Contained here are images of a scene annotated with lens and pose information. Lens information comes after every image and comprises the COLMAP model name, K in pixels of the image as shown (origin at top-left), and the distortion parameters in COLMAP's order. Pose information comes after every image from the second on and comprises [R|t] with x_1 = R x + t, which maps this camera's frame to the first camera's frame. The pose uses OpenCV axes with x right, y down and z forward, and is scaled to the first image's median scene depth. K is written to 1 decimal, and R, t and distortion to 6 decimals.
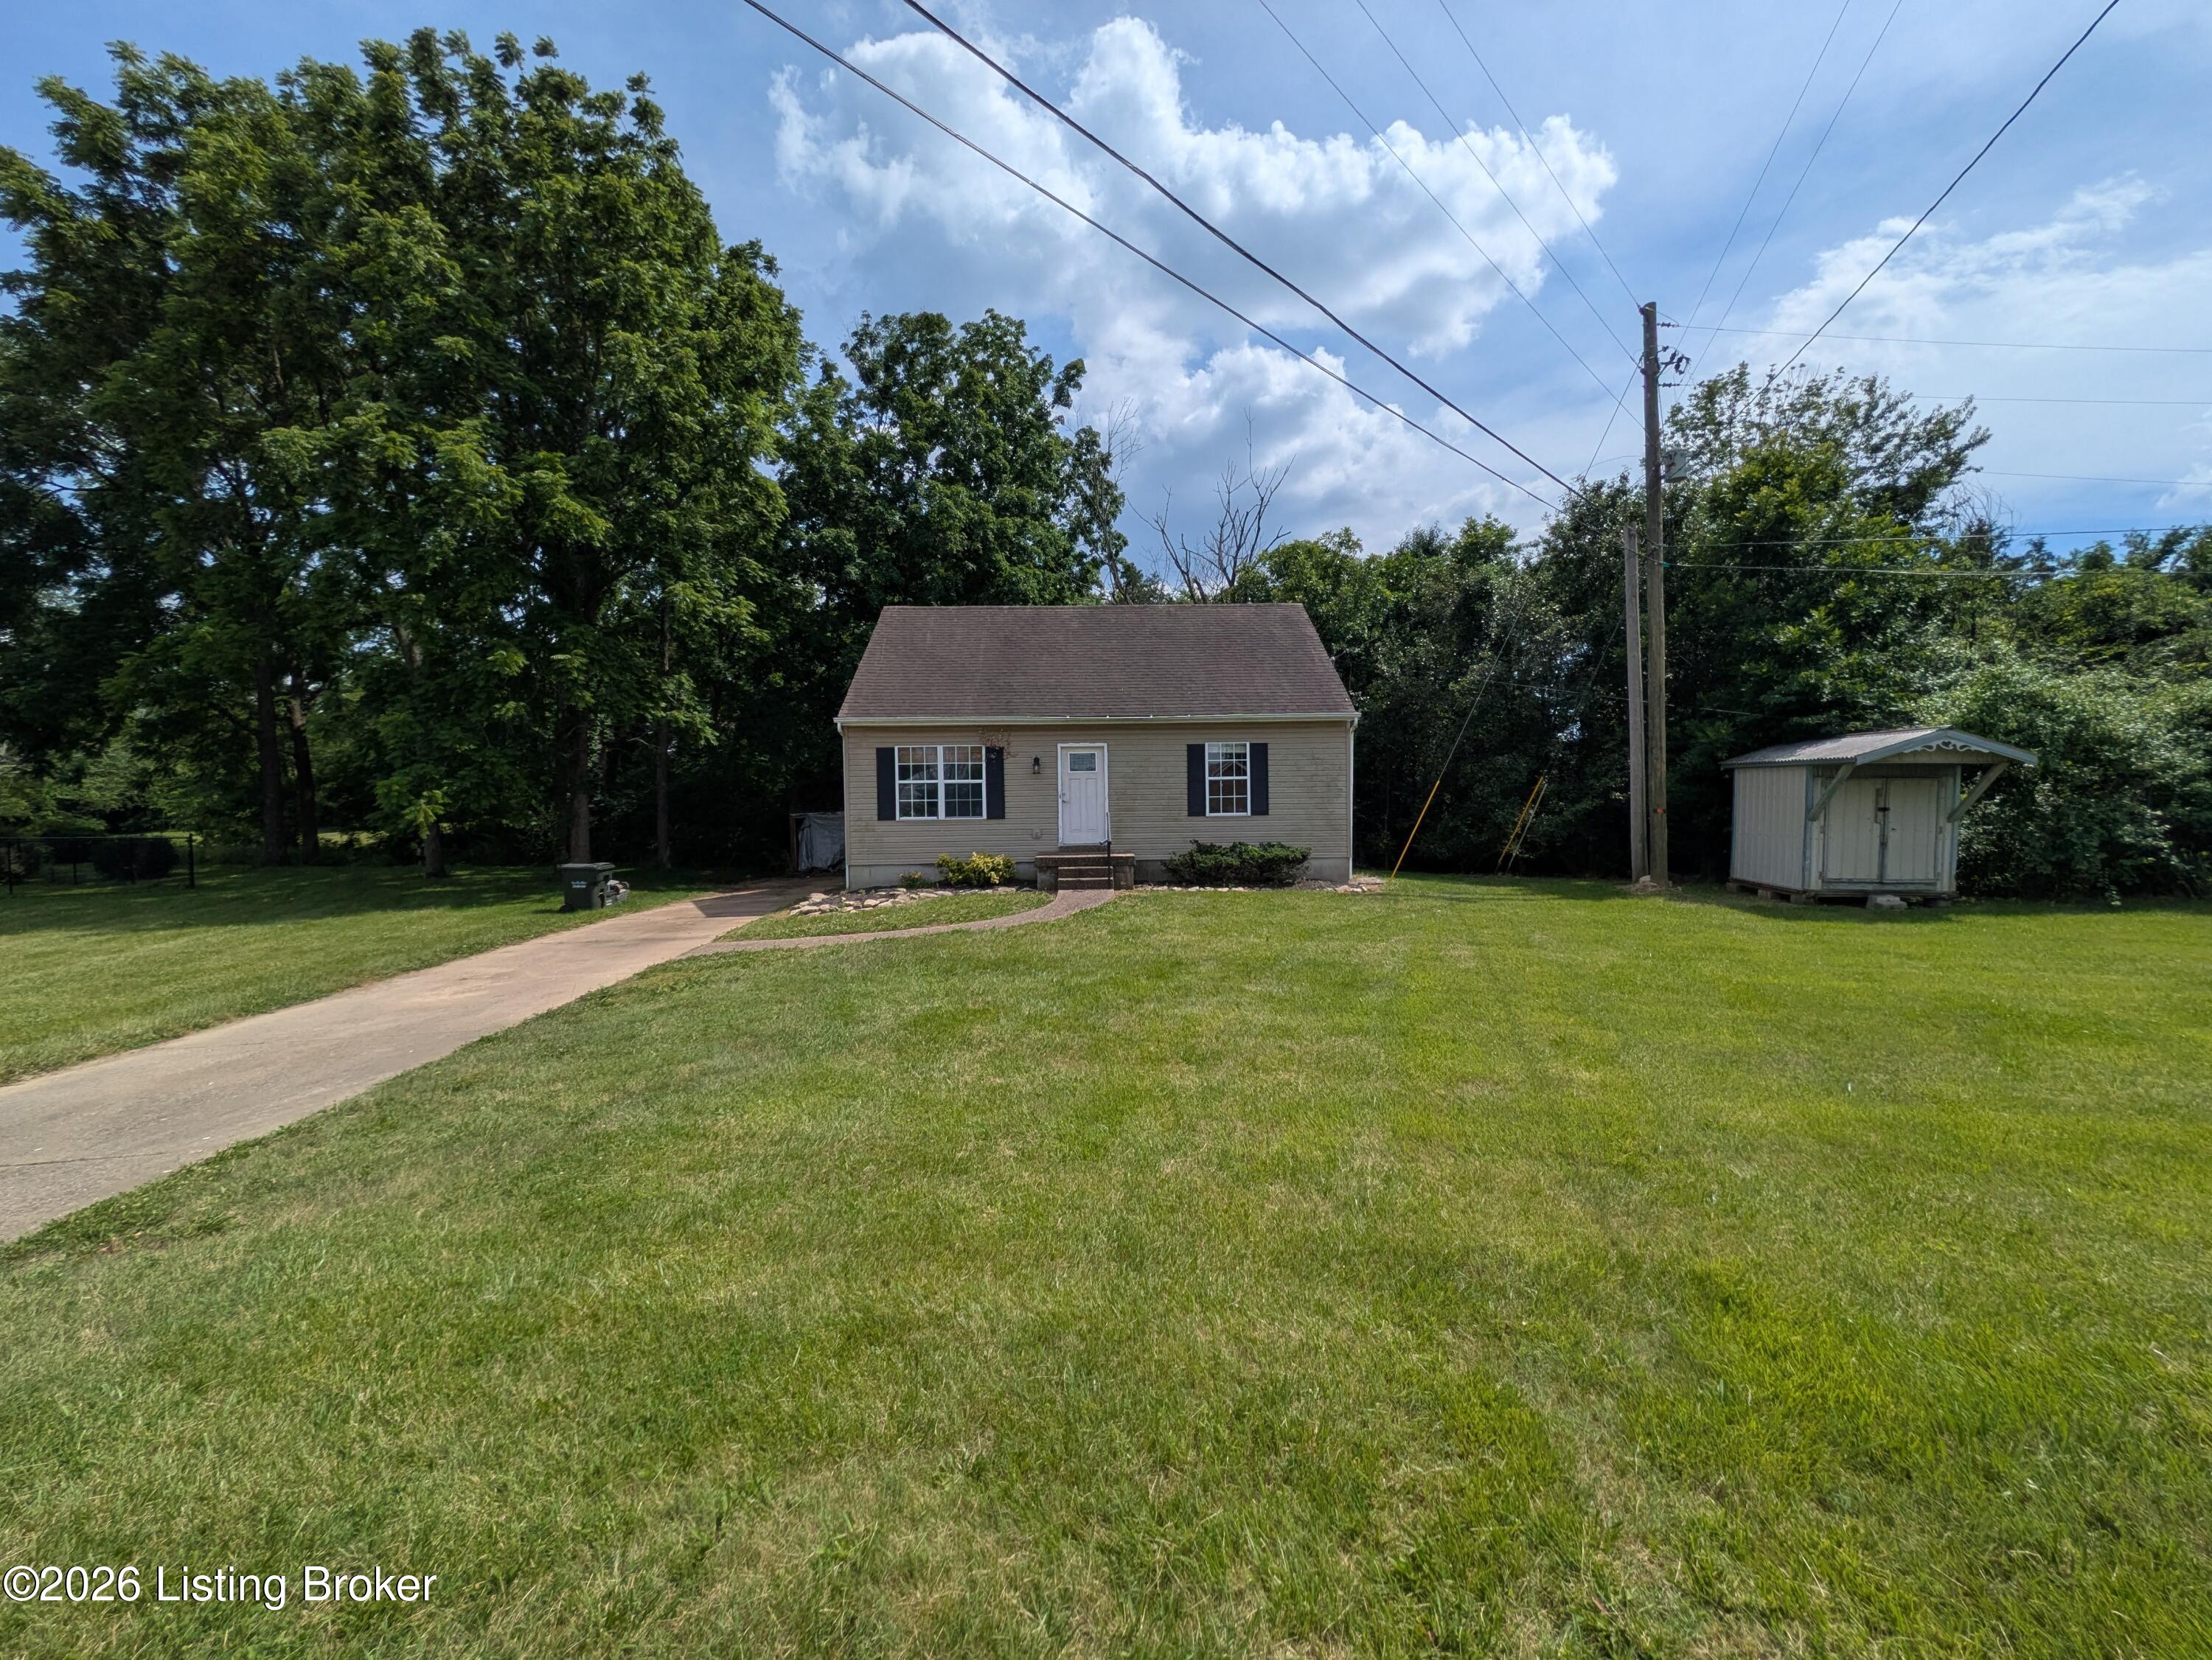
lens RADIAL K [[867.3, 0, 1105.3], [0, 867.3, 830.1], [0, 0, 1]] dist [0.000351, 0.000170]
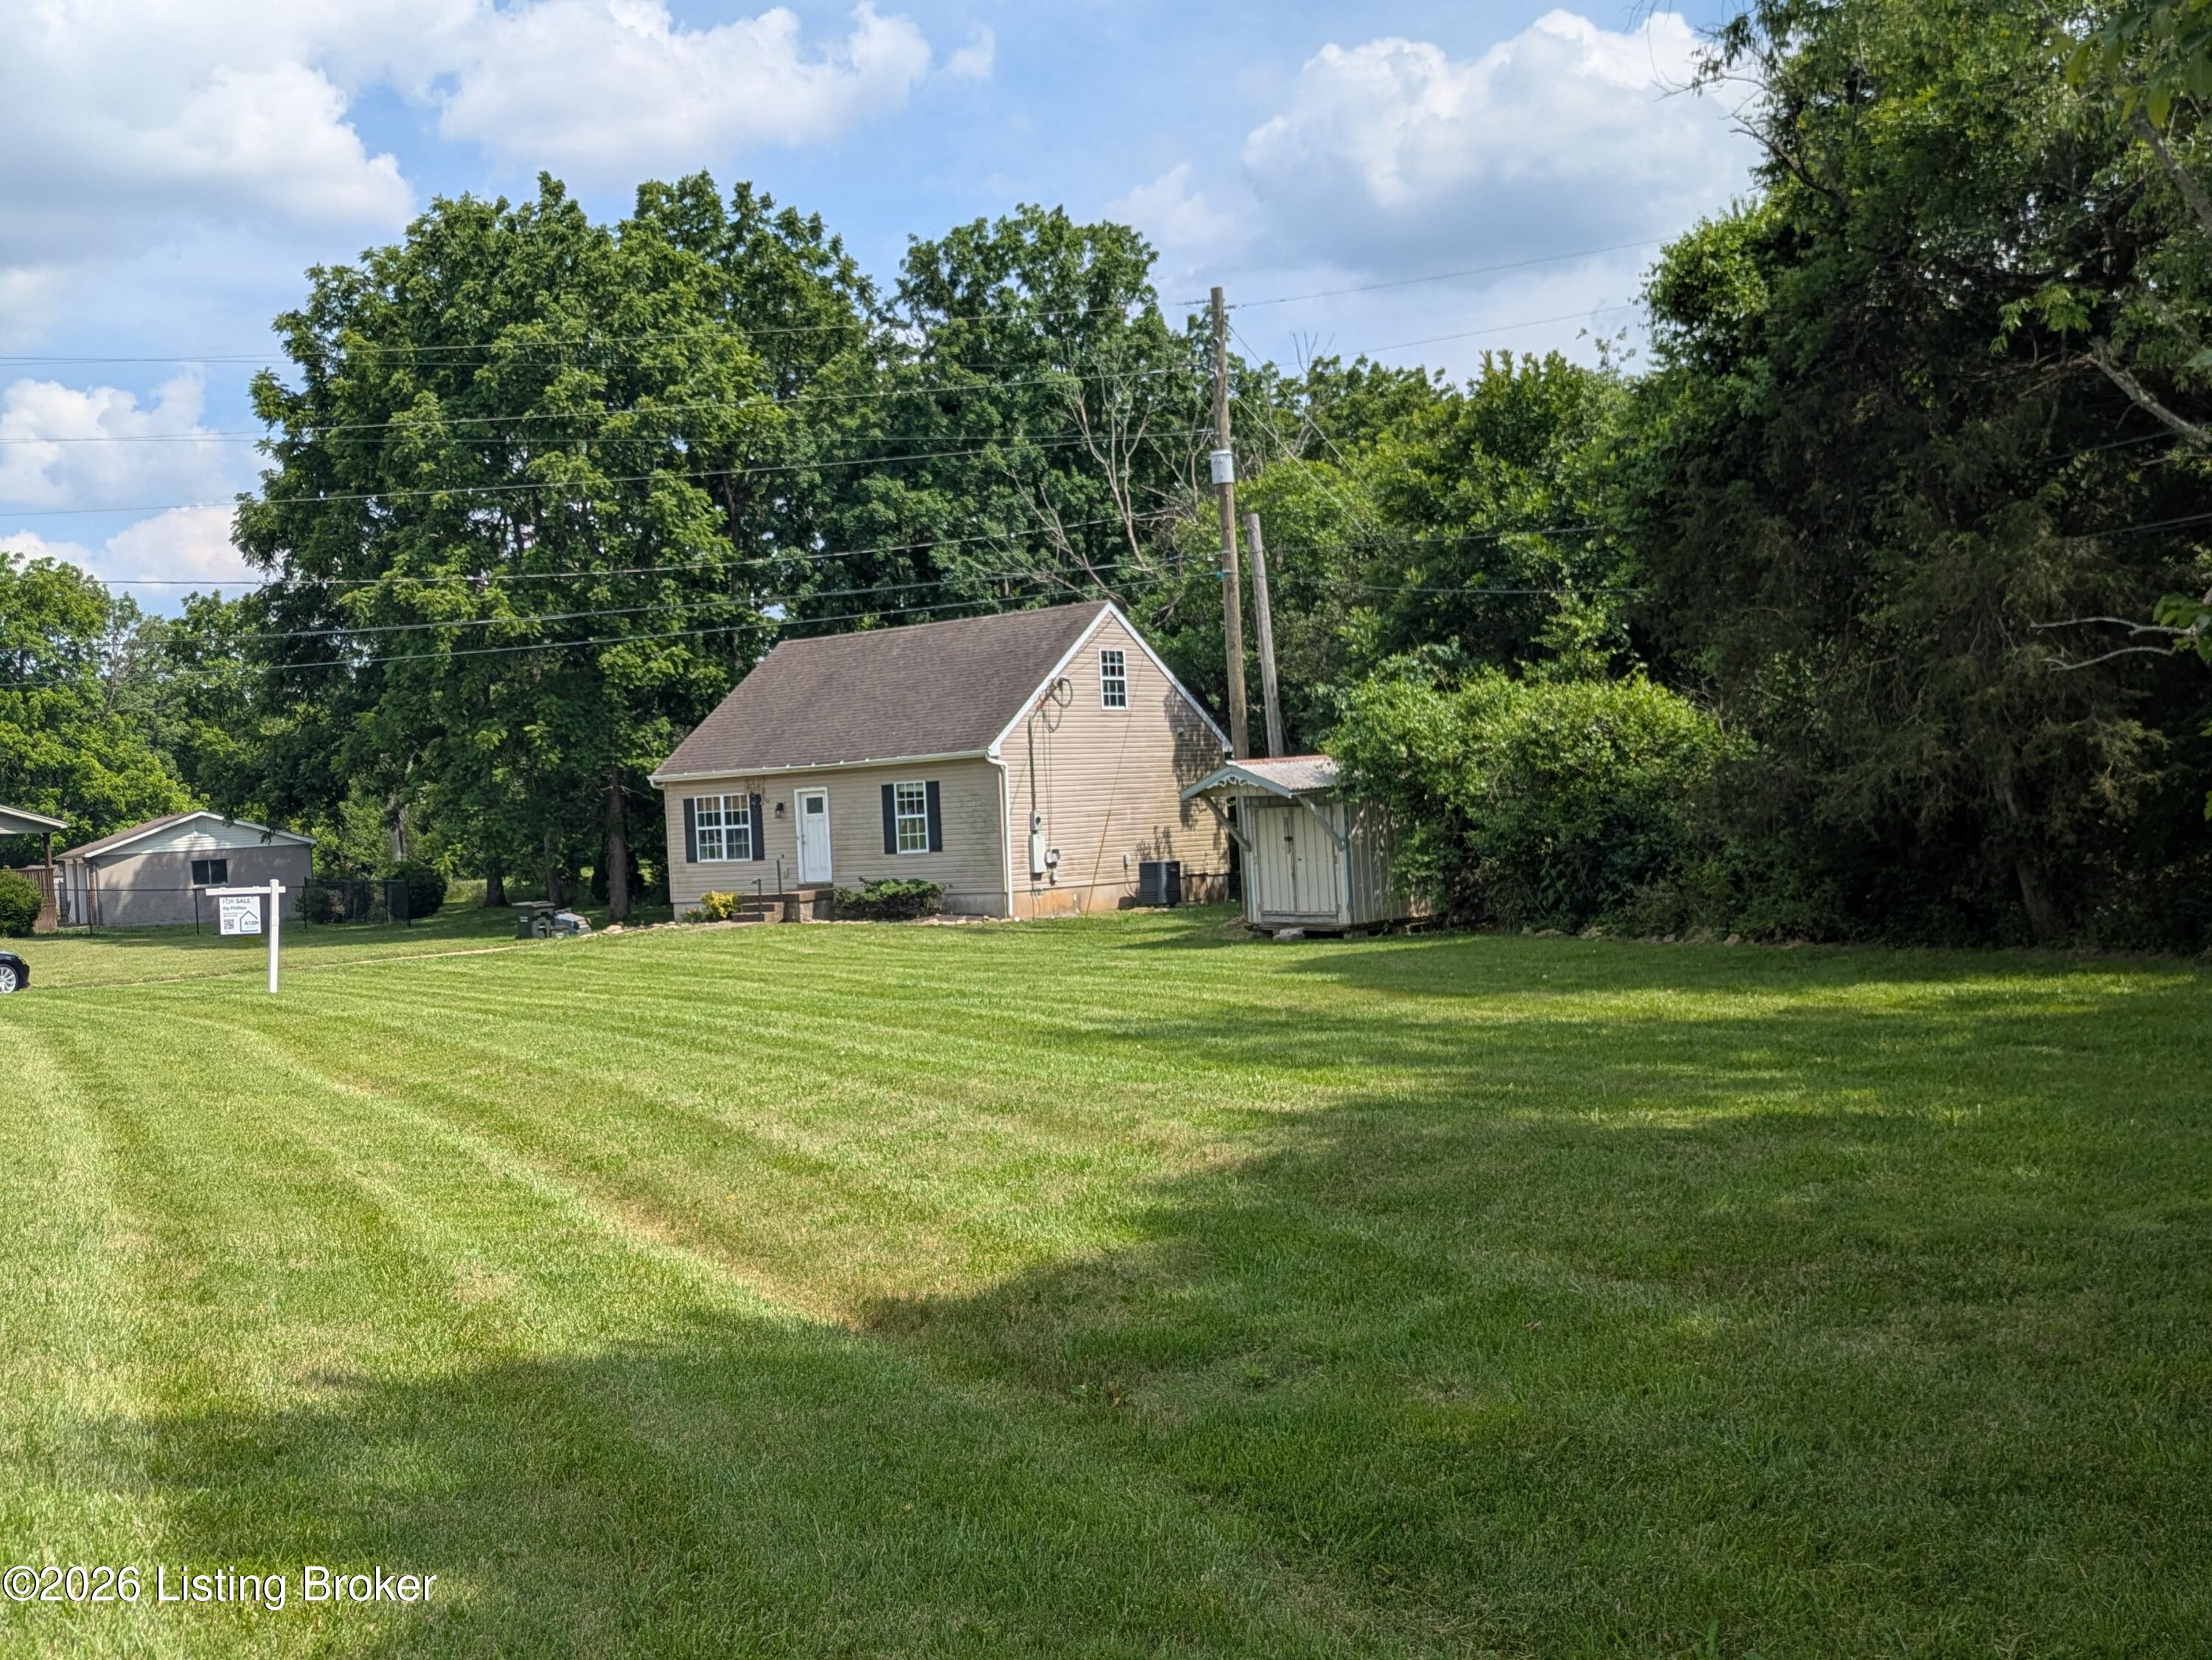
lens RADIAL K [[2345.6, 0, 1117.3], [0, 2345.6, 826.7], [0, 0, 1]] dist [0.014590, 0.000000]
pose [[0.768599, -0.025724, -0.639214, 2.123301], [0.029210, 0.999560, -0.005103, -0.026660], [0.639064, -0.014750, 0.769012, -0.993230]]
